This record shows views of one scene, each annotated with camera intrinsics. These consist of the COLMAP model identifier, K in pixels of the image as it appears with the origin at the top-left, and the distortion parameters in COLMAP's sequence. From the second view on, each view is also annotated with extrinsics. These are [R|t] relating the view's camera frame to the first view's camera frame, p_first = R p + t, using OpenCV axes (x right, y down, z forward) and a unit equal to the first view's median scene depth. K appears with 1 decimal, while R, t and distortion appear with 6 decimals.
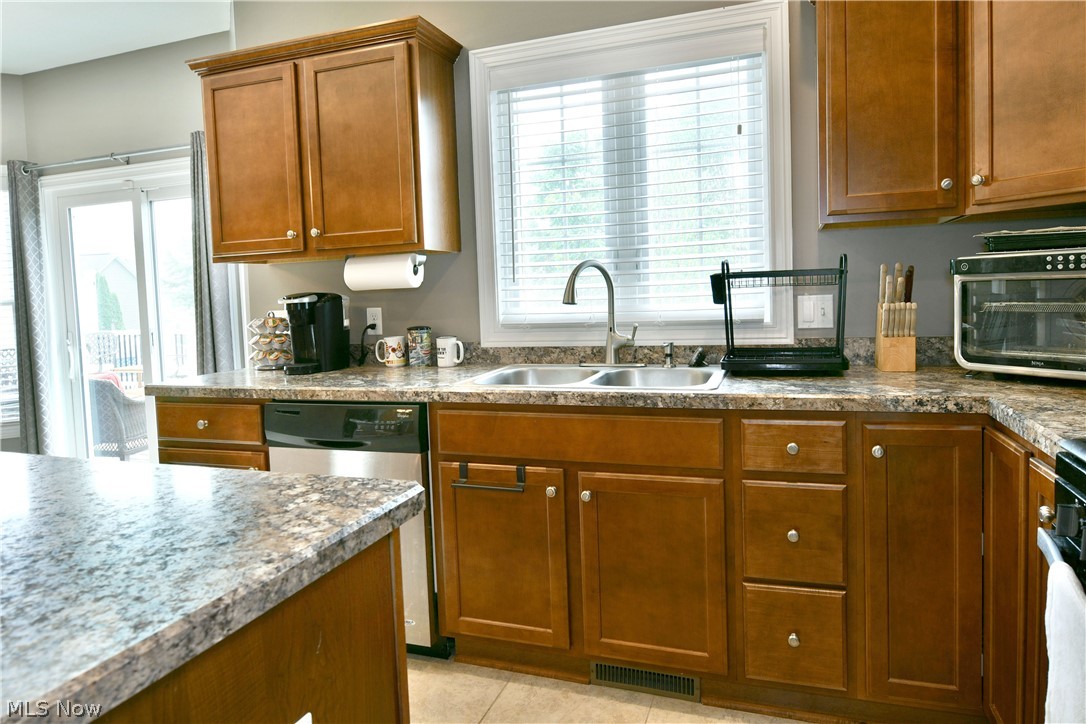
lens RADIAL K [[688.3, 0, 544.7], [0, 688.3, 328.9], [0, 0, 1]] dist [-0.017950, -0.001254]
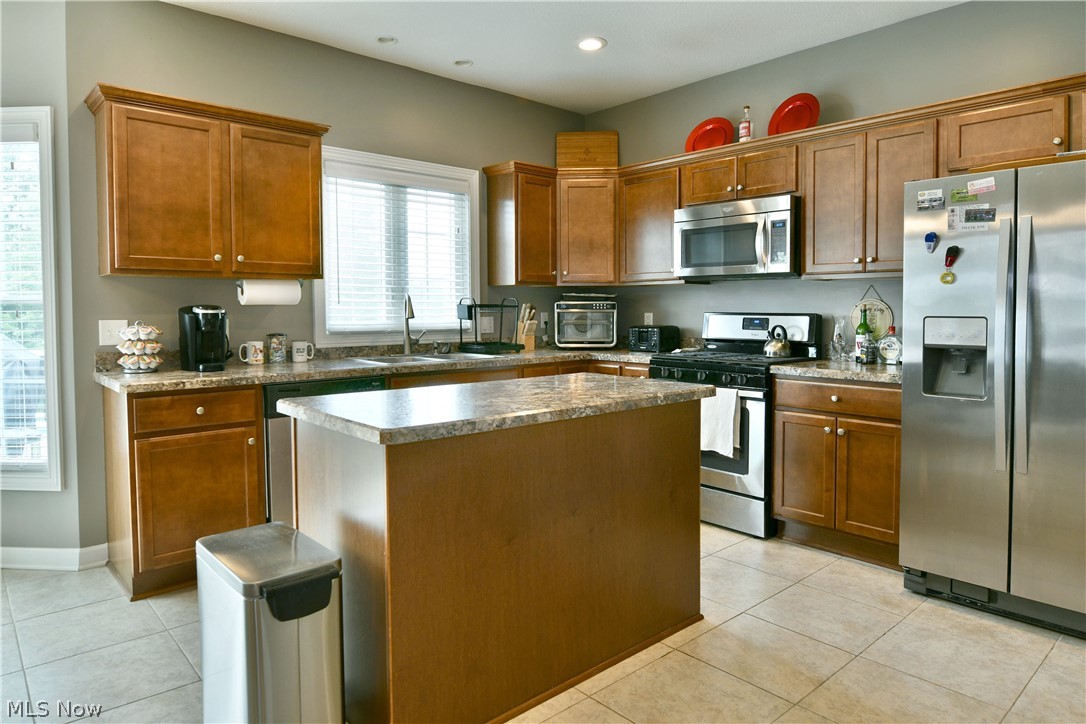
lens RADIAL K [[667.5, 0, 518.1], [0, 667.5, 331.9], [0, 0, 1]] dist [-0.006749, -0.003343]
pose [[0.495018, 0.008831, 0.868838, -1.192607], [0.034241, 0.998973, -0.029662, 0.052887], [-0.868208, 0.044433, 0.494207, -0.065558]]
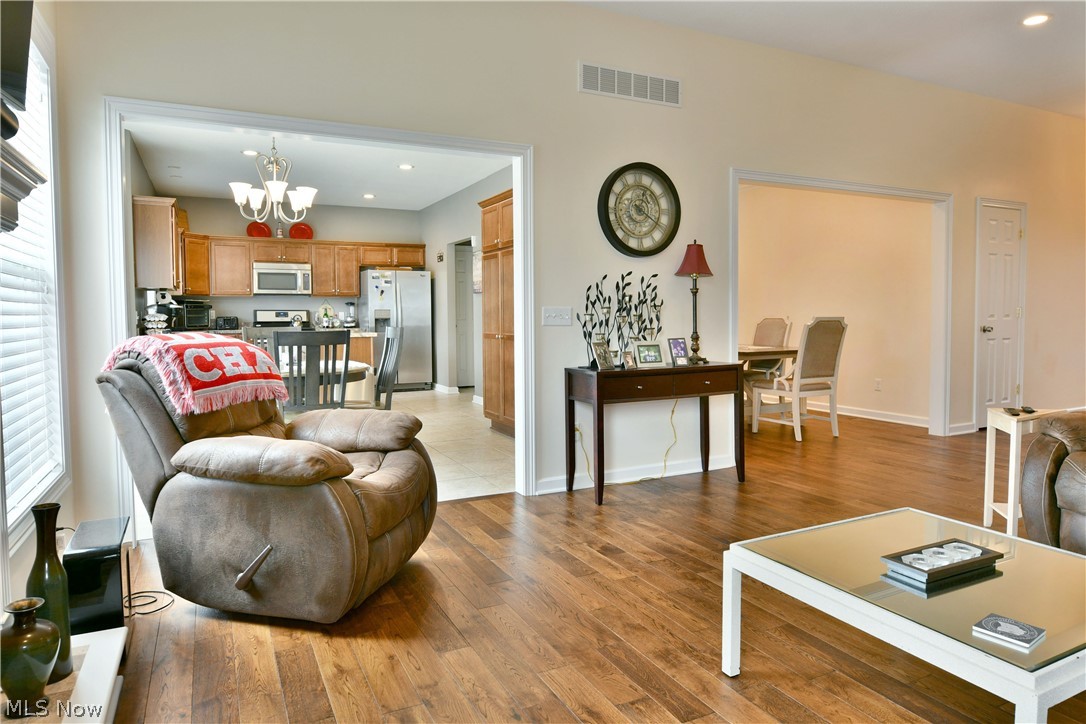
lens RADIAL K [[660.5, 0, 543.0], [0, 660.5, 362.0], [0, 0, 1]] dist [-0.057605, -0.000219]
pose [[-0.724901, -0.008529, 0.688800, -3.138231], [0.073292, 0.993293, 0.089432, 0.048302], [-0.684943, 0.115312, -0.719414, 1.929208]]
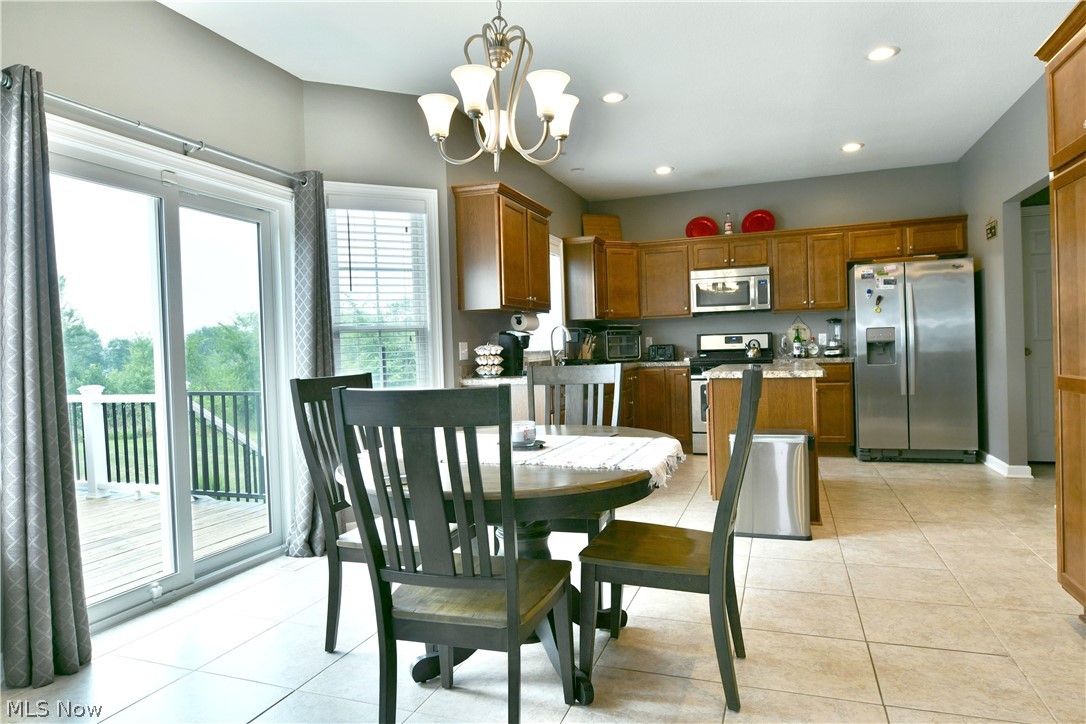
lens RADIAL K [[655.5, 0, 532.8], [0, 655.5, 358.1], [0, 0, 1]] dist [-0.010333, -0.002823]
pose [[0.021457, 0.024348, 0.999473, -2.225078], [0.094131, 0.995213, -0.026265, 0.072682], [-0.995329, 0.094645, 0.019063, 1.021547]]
